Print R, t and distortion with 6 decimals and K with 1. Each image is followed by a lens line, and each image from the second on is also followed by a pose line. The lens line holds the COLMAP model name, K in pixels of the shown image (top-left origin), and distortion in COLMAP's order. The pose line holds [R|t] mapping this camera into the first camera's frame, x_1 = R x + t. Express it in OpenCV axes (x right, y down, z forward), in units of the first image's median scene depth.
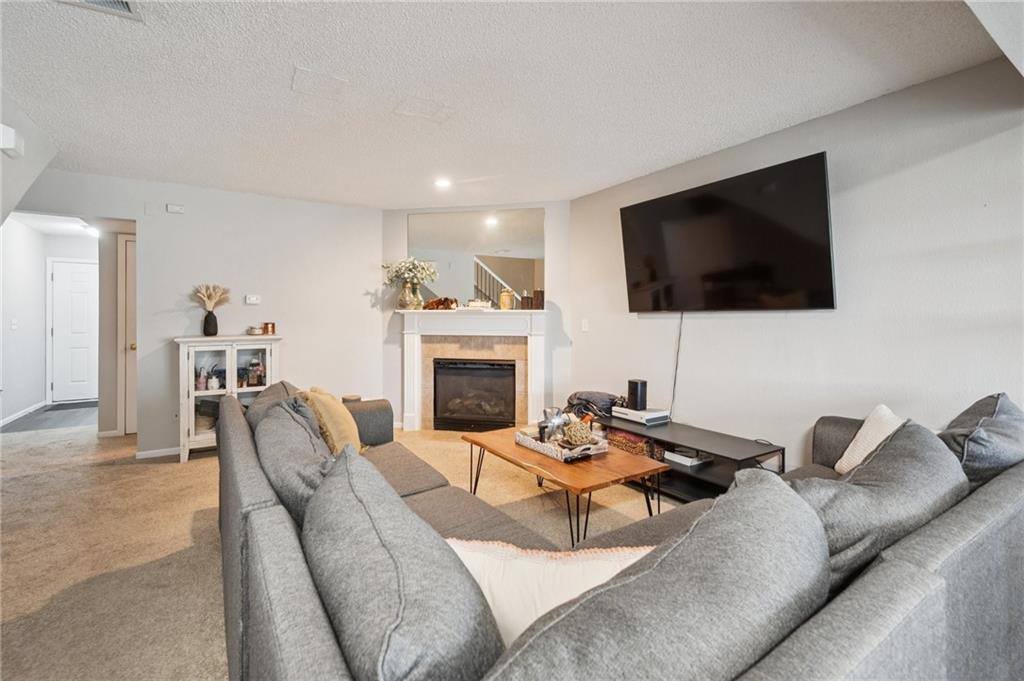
lens RADIAL K [[452.4, 0, 515.4], [0, 452.4, 316.9], [0, 0, 1]] dist [0.001370, 0.000429]
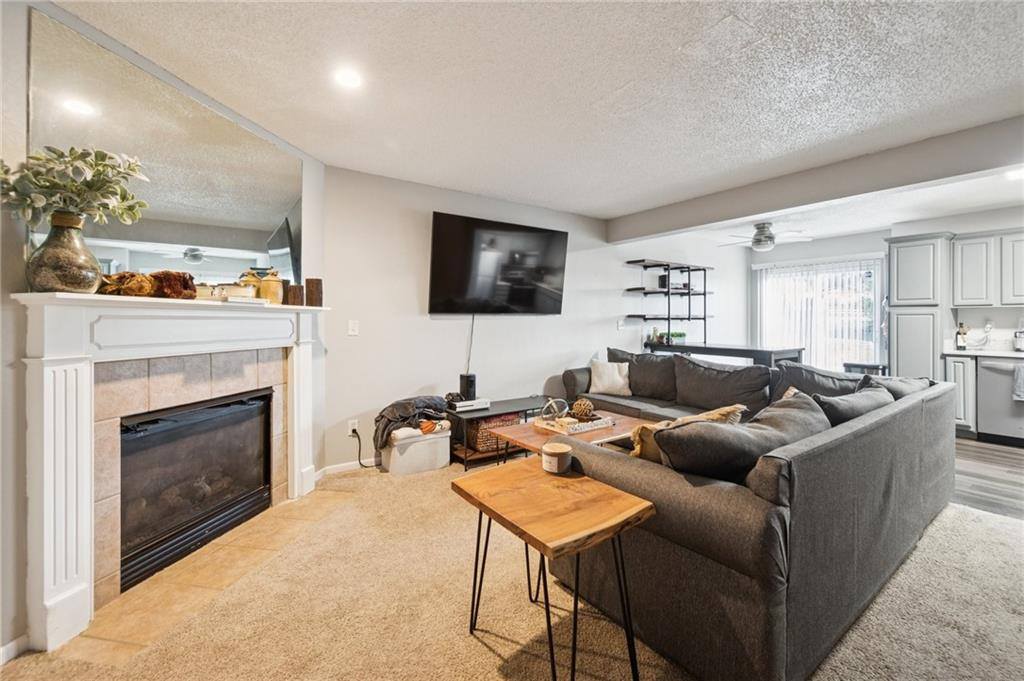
lens RADIAL K [[429.6, 0, 510.7], [0, 429.6, 321.2], [0, 0, 1]] dist [0.001604, 0.000312]
pose [[-0.034084, -0.002422, 0.999416, -0.693601], [-0.002997, 0.999993, 0.002321, 0.004336], [-0.999414, -0.002916, -0.034091, 0.805247]]
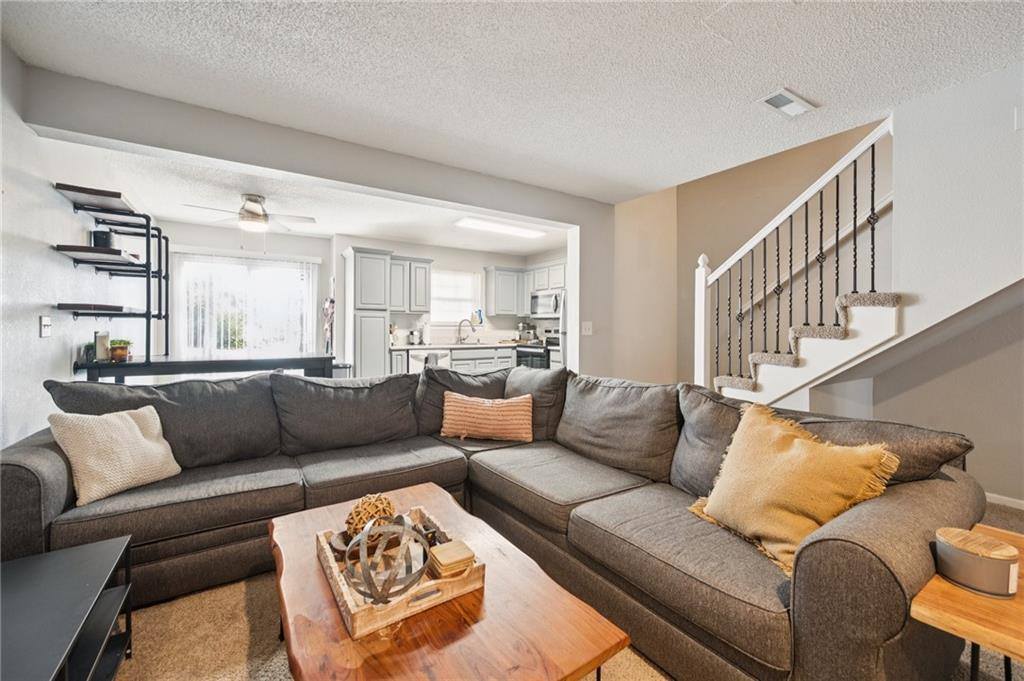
lens RADIAL K [[404.7, 0, 509.3], [0, 404.7, 332.4], [0, 0, 1]] dist [0.000052, 0.000390]
pose [[-0.999932, -0.003287, 0.011187, -0.017895], [-0.003194, 0.999961, 0.008293, 0.021299], [-0.011213, 0.008257, -0.999903, 0.939620]]
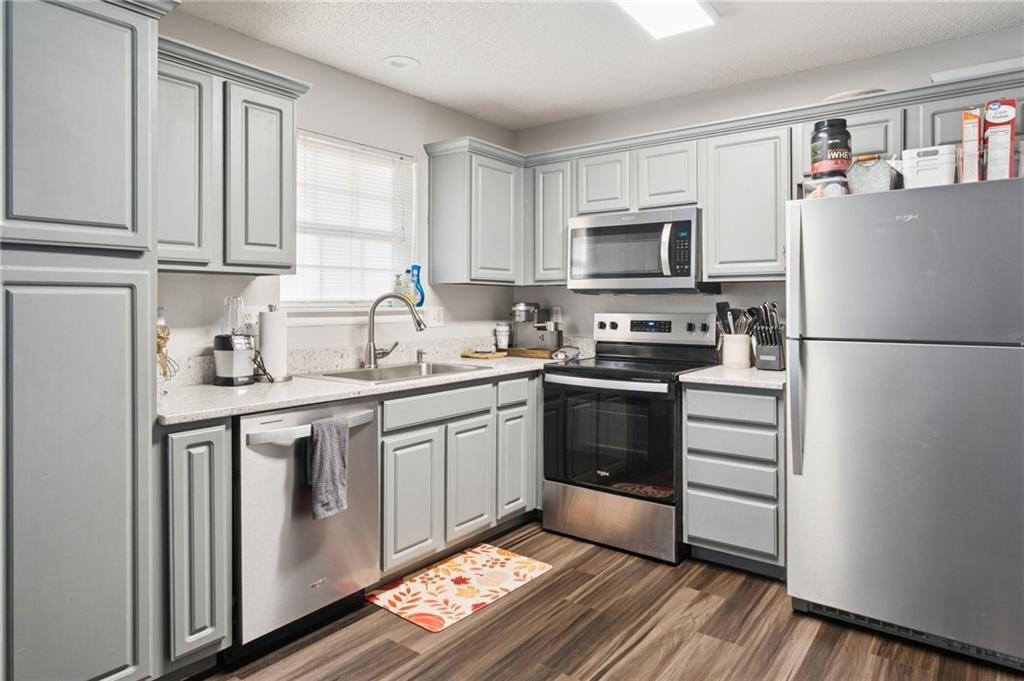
lens RADIAL K [[622.4, 0, 512.2], [0, 622.4, 302.5], [0, 0, 1]] dist [-0.000099, 0.000153]
pose [[-0.941580, 0.001097, -0.336788, 0.286333], [0.002541, 0.999989, -0.003844, -0.000001], [0.336780, -0.004475, -0.941573, 0.171616]]
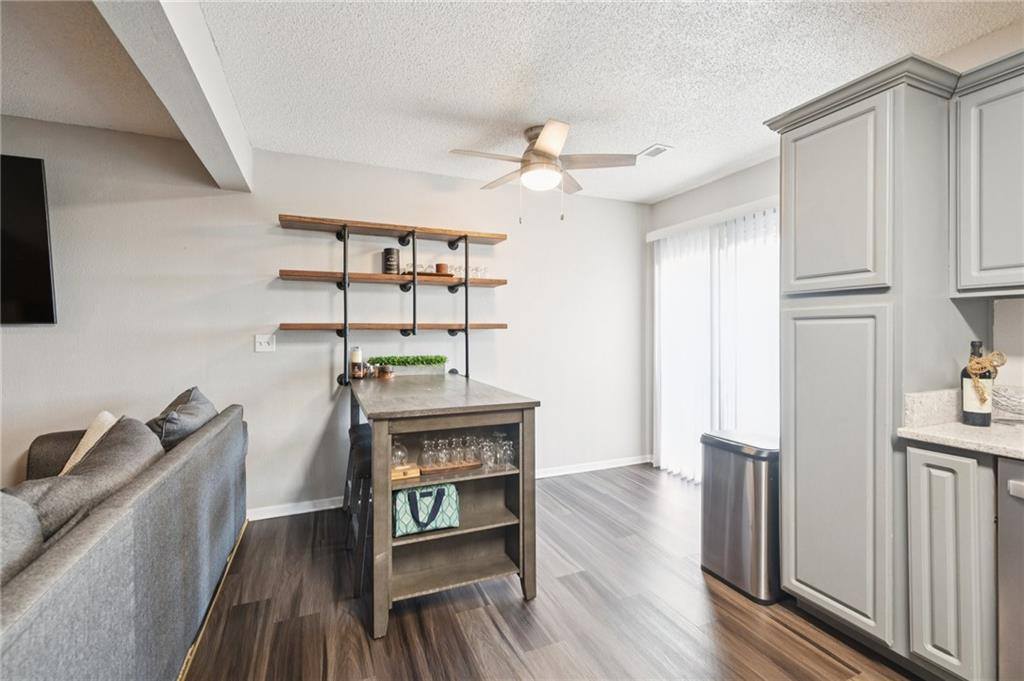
lens RADIAL K [[452.2, 0, 513.5], [0, 452.2, 332.1], [0, 0, 1]] dist [0.001224, 0.000340]
pose [[0.170359, -0.001024, 0.985382, -0.056528], [-0.000625, 0.999999, 0.001147, -0.000558], [-0.985382, -0.000811, 0.170358, -0.089379]]
